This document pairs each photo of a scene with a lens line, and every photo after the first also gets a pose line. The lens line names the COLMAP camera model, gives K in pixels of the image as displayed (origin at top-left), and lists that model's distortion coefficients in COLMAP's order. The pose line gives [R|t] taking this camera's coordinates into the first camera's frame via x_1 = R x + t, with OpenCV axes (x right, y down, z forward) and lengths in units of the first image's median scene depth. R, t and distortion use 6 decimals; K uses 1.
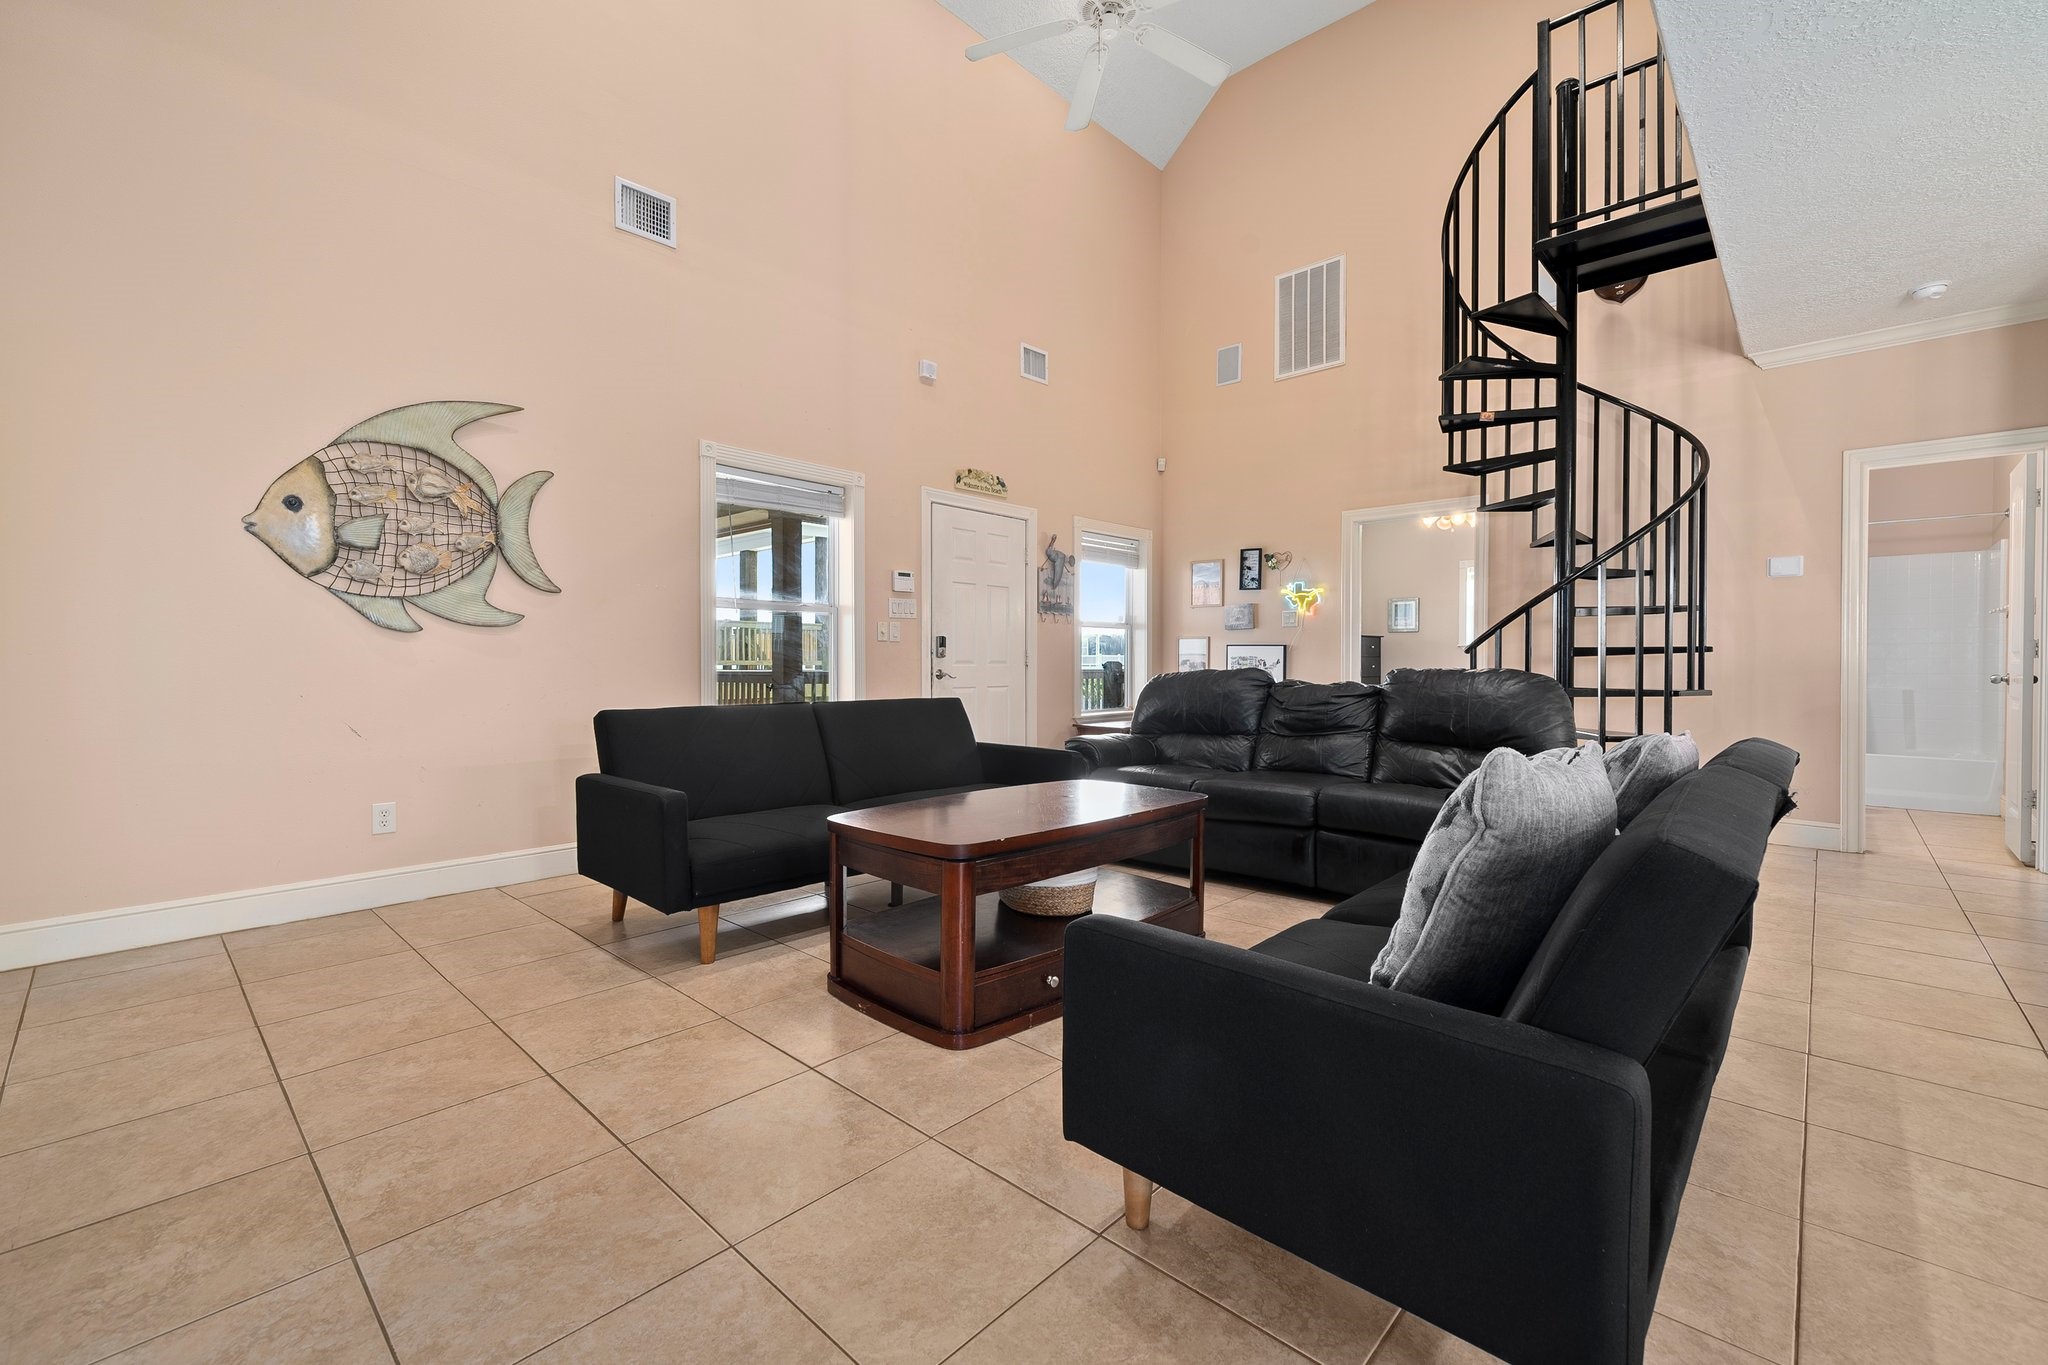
lens RADIAL K [[857.2, 0, 1039.3], [0, 857.2, 676.4], [0, 0, 1]] dist [0.000610, 0.000012]
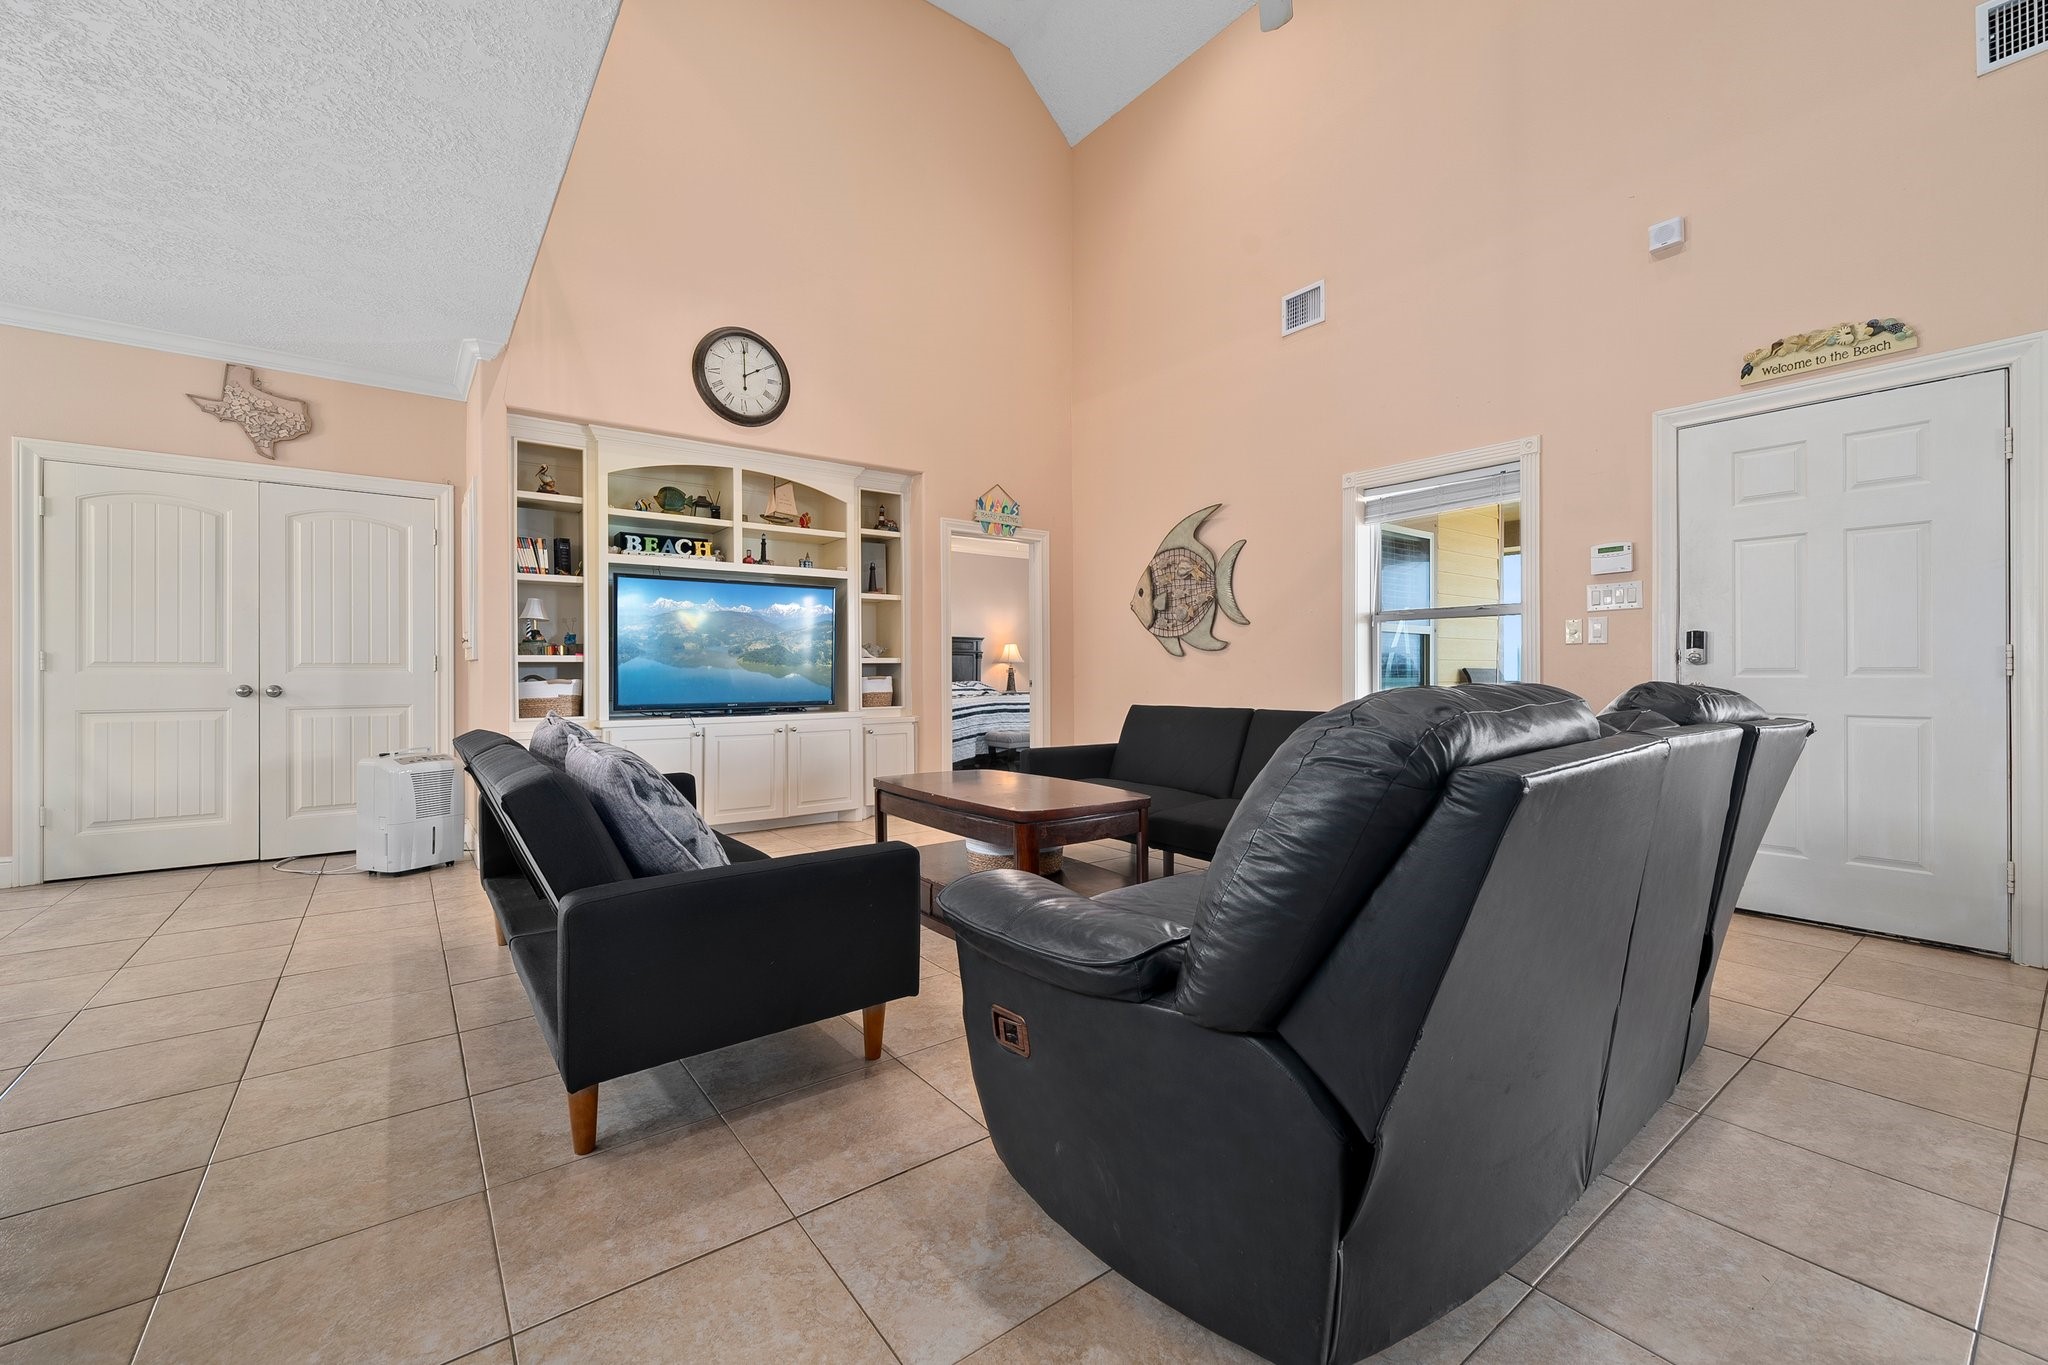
lens RADIAL K [[812.4, 0, 1013.1], [0, 812.4, 674.0], [0, 0, 1]] dist [-0.007790, 0.000021]
pose [[-0.181447, -0.000141, -0.983401, 0.936559], [-0.008633, 0.999962, 0.001450, -0.015910], [0.983363, 0.008753, -0.181442, 0.981025]]
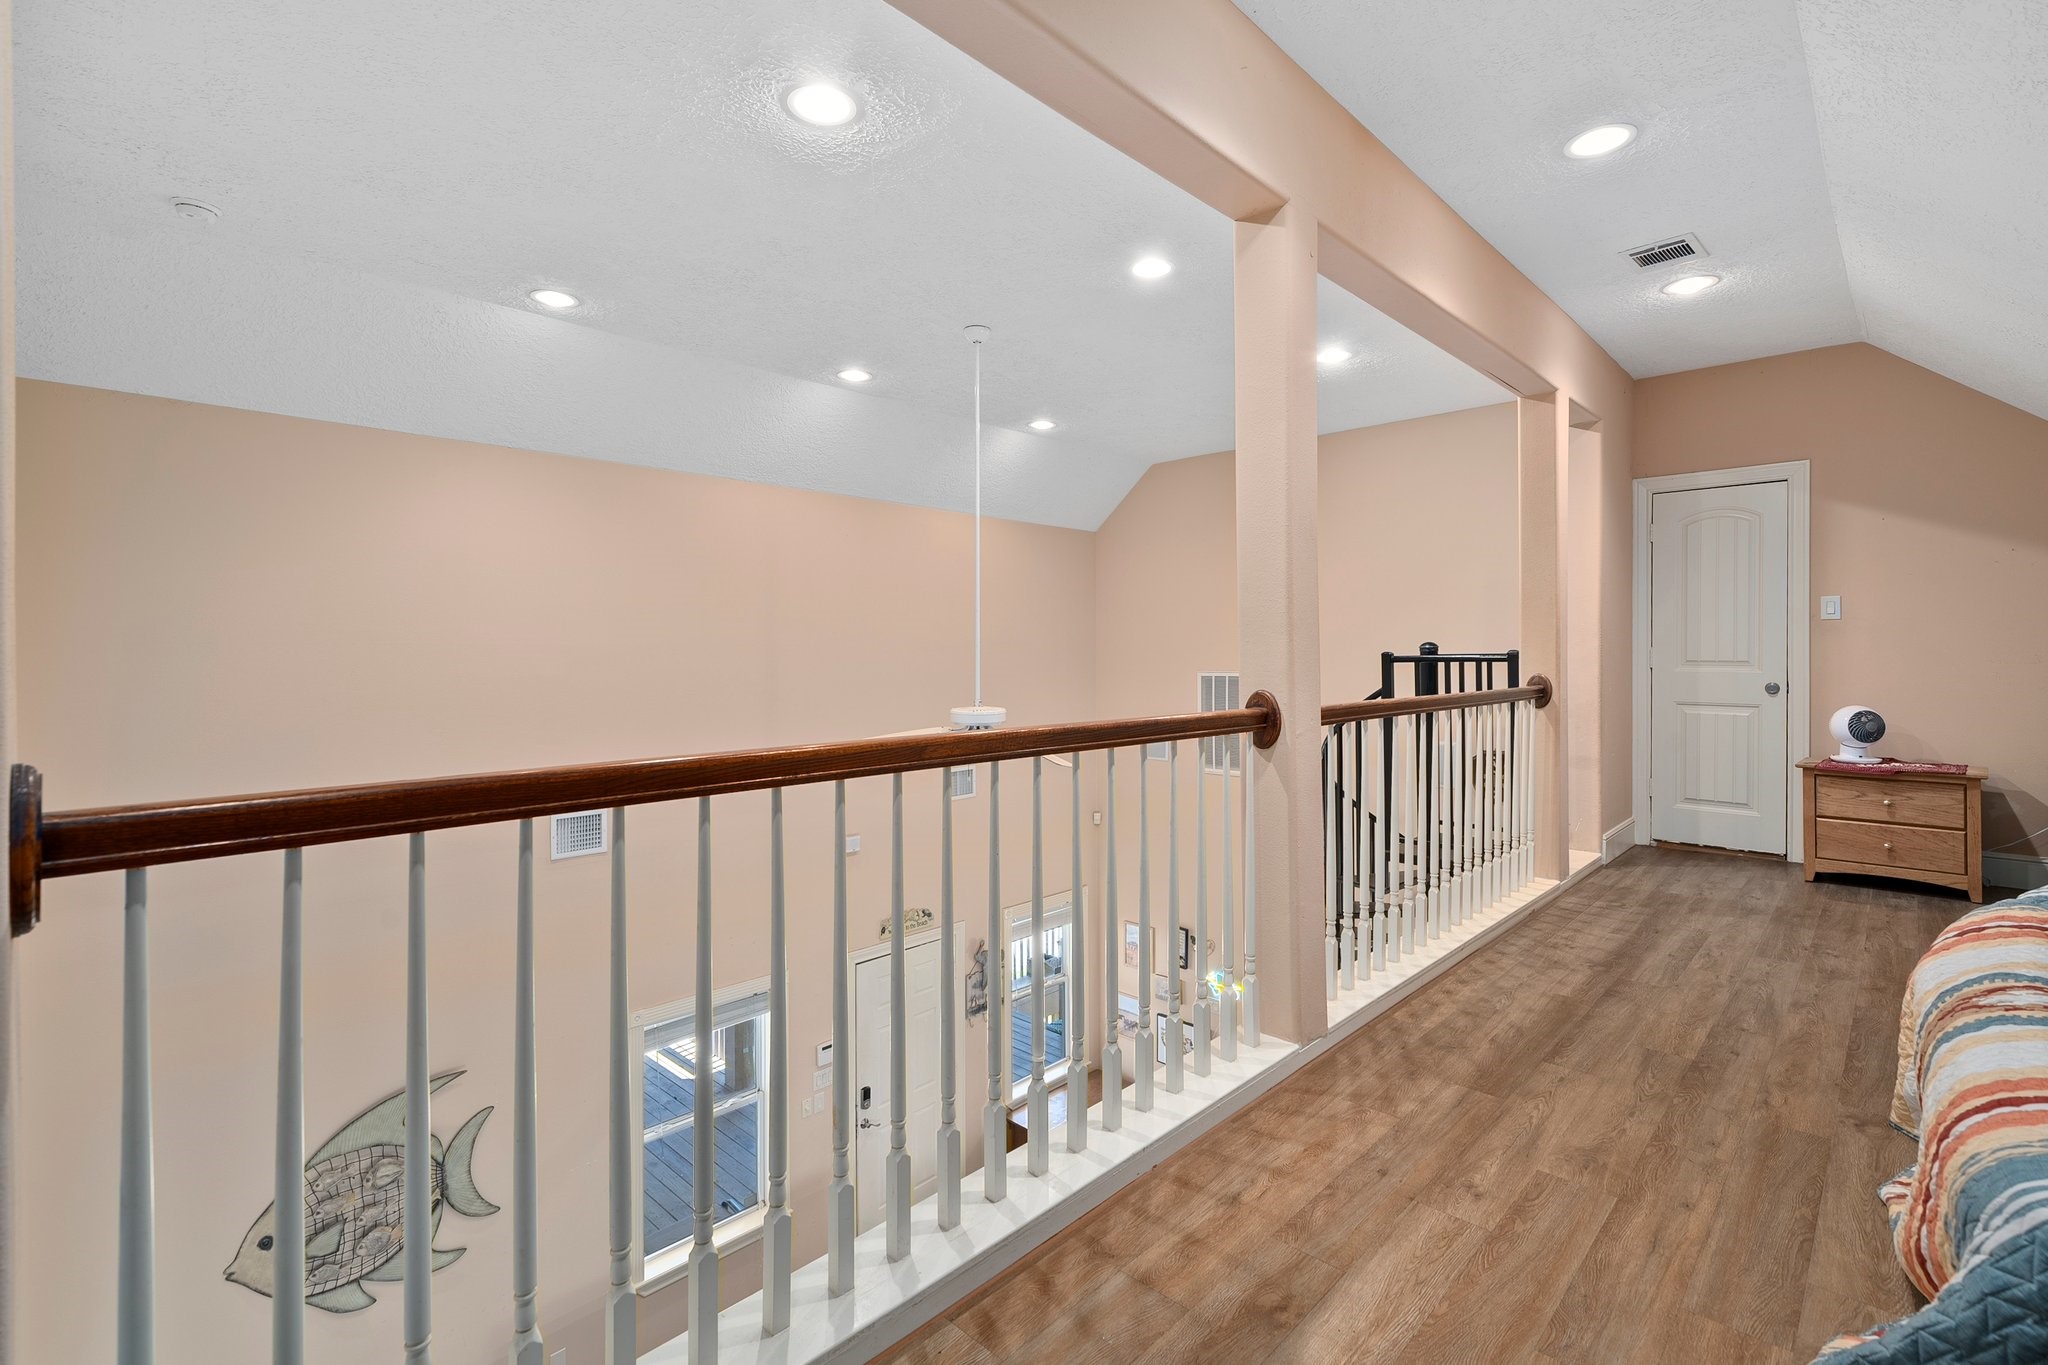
lens RADIAL K [[917.9, 0, 1032.9], [0, 917.9, 656.4], [0, 0, 1]] dist [0.001585, 0.000384]
pose [[0.999691, -0.006190, -0.024077, 0.200267], [0.005867, 0.999892, -0.013453, -0.917119], [0.024158, 0.013308, 0.999620, -0.227979]]
